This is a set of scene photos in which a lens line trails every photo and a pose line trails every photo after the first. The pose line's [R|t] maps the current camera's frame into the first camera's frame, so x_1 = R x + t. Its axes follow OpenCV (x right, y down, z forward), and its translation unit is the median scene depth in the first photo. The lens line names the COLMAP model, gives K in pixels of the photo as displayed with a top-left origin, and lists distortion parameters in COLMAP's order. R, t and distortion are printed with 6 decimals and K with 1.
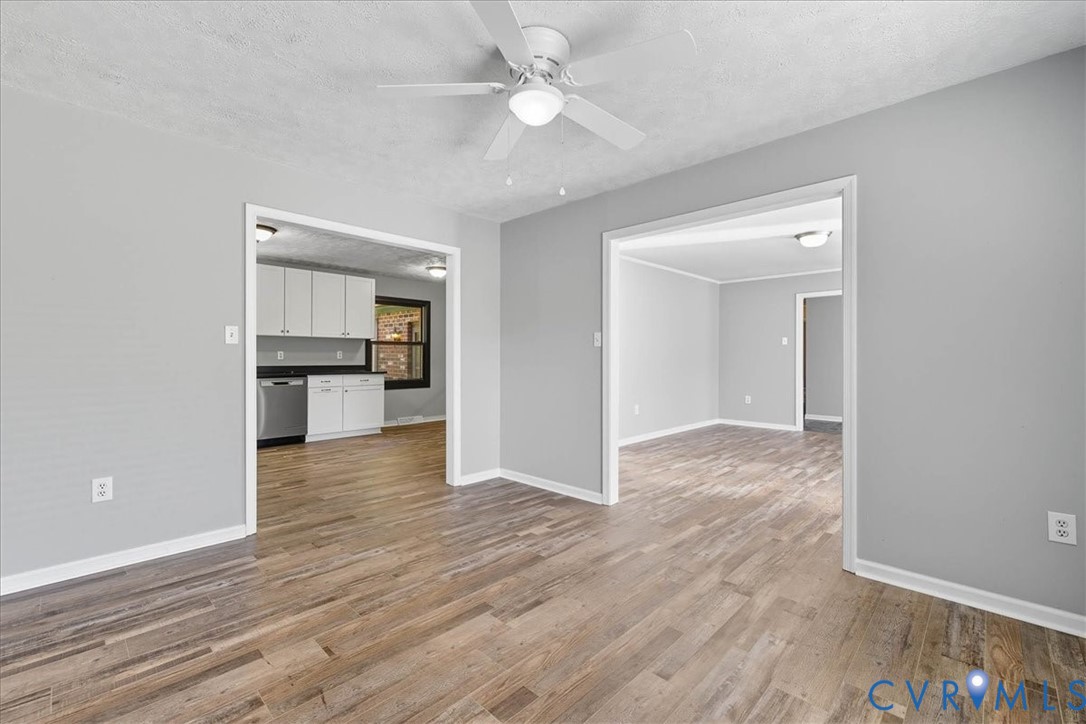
lens RADIAL K [[469.6, 0, 538.6], [0, 469.6, 359.9], [0, 0, 1]] dist [0.012100, -0.000411]
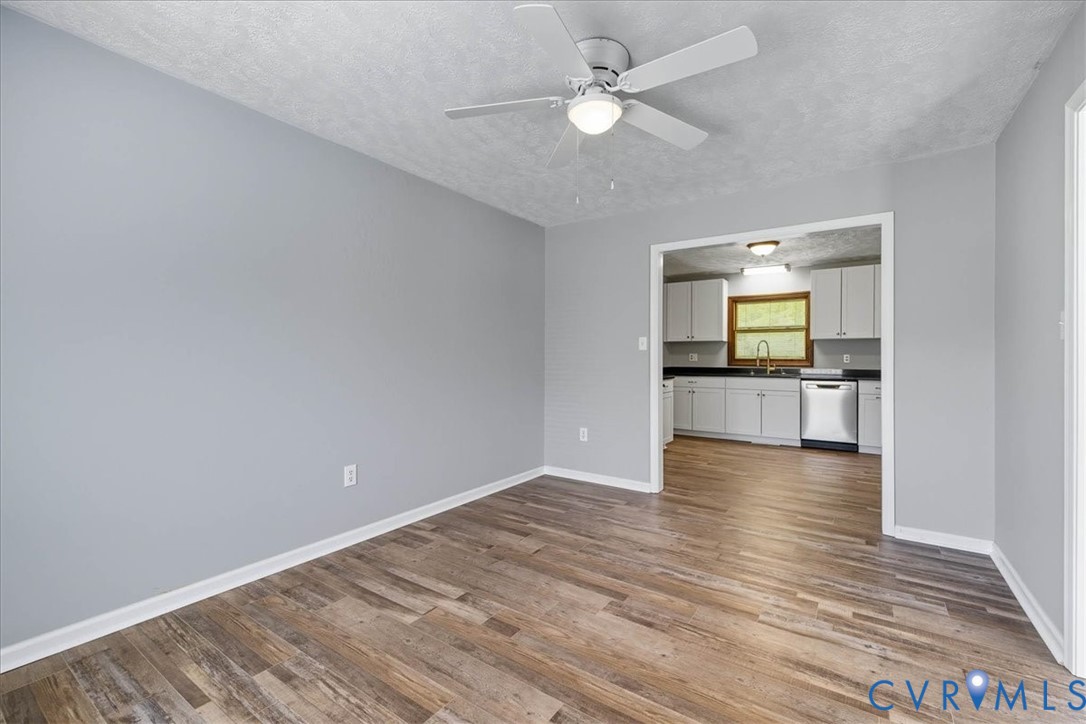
lens RADIAL K [[469.6, 0, 537.8], [0, 469.6, 358.4], [0, 0, 1]] dist [0.012100, -0.000411]
pose [[0.157216, -0.001325, -0.987563, 0.681623], [-0.010129, 0.999944, -0.002954, -0.000979], [0.987512, 0.010467, 0.157194, 0.491889]]
